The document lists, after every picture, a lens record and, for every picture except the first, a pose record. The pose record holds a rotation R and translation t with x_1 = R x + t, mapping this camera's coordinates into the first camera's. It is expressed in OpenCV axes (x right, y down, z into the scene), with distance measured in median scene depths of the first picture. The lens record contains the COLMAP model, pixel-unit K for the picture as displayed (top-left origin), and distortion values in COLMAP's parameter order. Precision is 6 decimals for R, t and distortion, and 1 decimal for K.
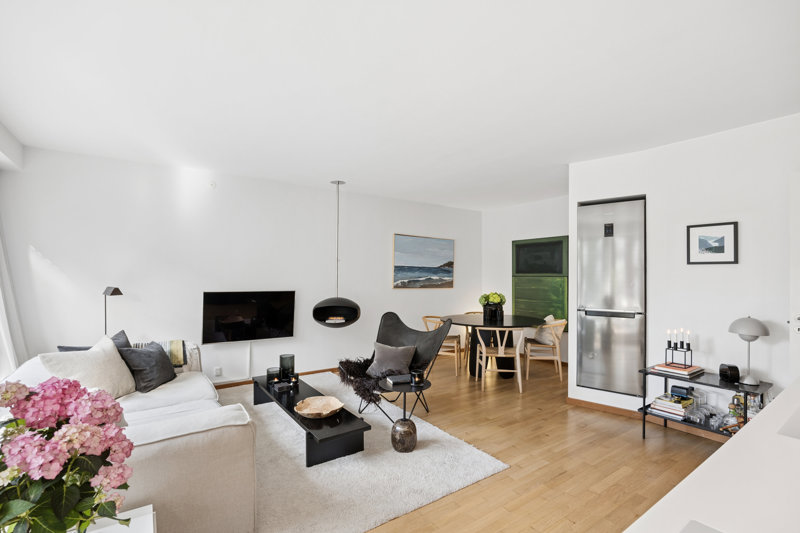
lens RADIAL K [[370.4, 0, 408.3], [0, 370.4, 271.2], [0, 0, 1]] dist [-0.014262, 0.000969]
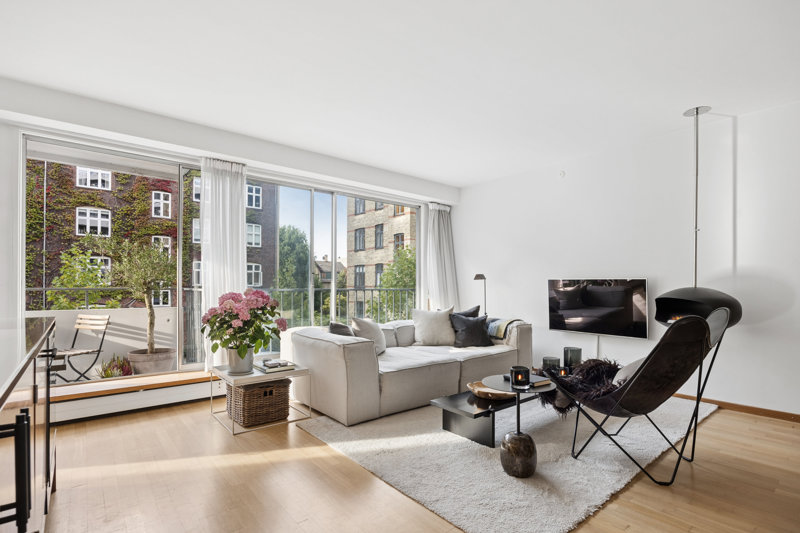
lens RADIAL K [[393.4, 0, 401.6], [0, 393.4, 288.6], [0, 0, 1]] dist [-0.008612, 0.001348]
pose [[0.072716, -0.001366, -0.997352, 0.455275], [0.003266, 0.999994, -0.001132, 0.071486], [0.997347, -0.003175, 0.072720, 0.435383]]
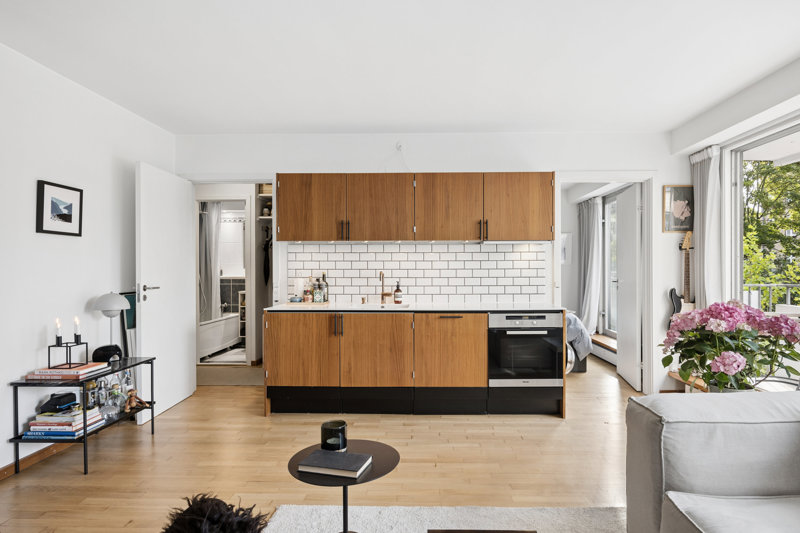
lens RADIAL K [[441.3, 0, 419.3], [0, 441.3, 273.0], [0, 0, 1]] dist [0.000191, -0.000225]
pose [[-0.803846, -0.007371, 0.594791, -0.255942], [-0.004888, 0.999971, 0.005786, 0.036441], [-0.594817, 0.001744, -0.803859, 0.851488]]
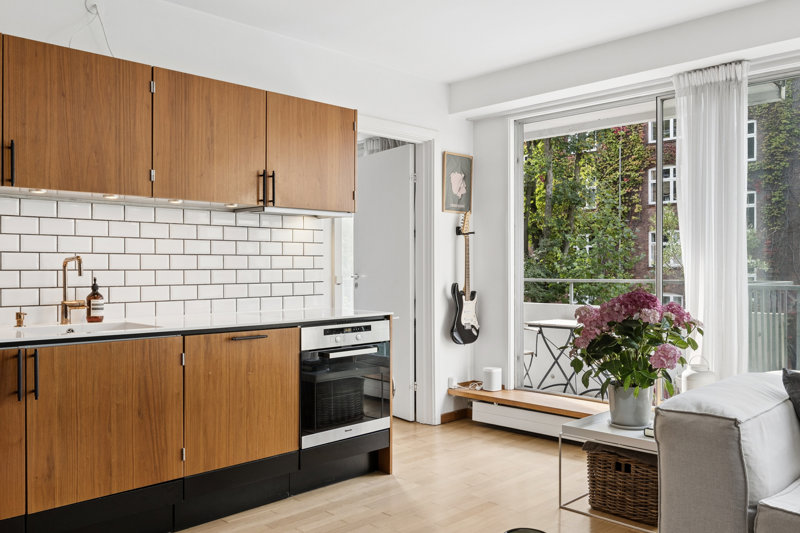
lens RADIAL K [[662.8, 0, 400.0], [0, 662.8, 271.3], [0, 0, 1]] dist [-0.012294, 0.003058]
pose [[-0.987372, -0.001738, -0.158408, 0.111023], [-0.001561, 0.999998, -0.001242, 0.052979], [0.158410, -0.000979, -0.987373, 0.862889]]
